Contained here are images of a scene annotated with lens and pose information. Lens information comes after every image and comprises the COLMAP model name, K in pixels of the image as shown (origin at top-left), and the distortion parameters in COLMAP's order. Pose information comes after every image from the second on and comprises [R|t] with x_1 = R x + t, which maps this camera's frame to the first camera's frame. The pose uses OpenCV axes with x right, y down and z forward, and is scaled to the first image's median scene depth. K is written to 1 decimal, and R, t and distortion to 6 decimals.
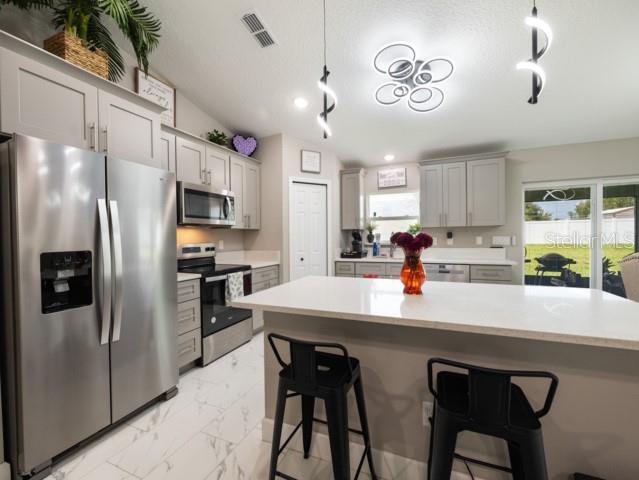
lens RADIAL K [[275.2, 0, 319.5], [0, 275.2, 239.5], [0, 0, 1]] dist [-0.000227, 0.000237]
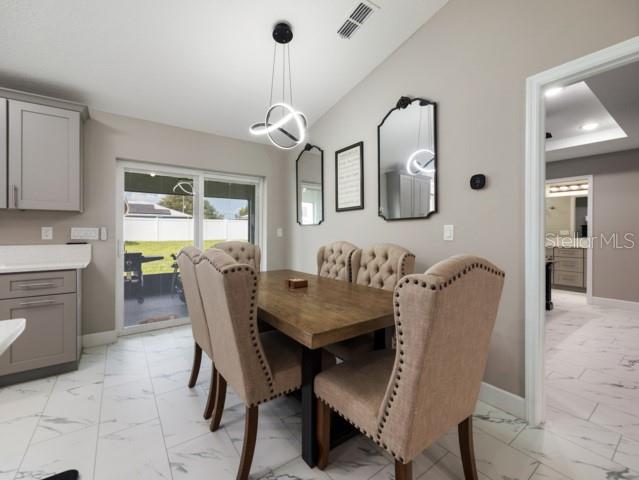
lens RADIAL K [[277.2, 0, 320.3], [0, 277.2, 233.7], [0, 0, 1]] dist [-0.000334, 0.000052]
pose [[0.516441, 0.009602, 0.856269, 0.369047], [-0.001884, 0.999947, -0.010077, 0.010558], [-0.856320, 0.003591, 0.516432, 0.116588]]
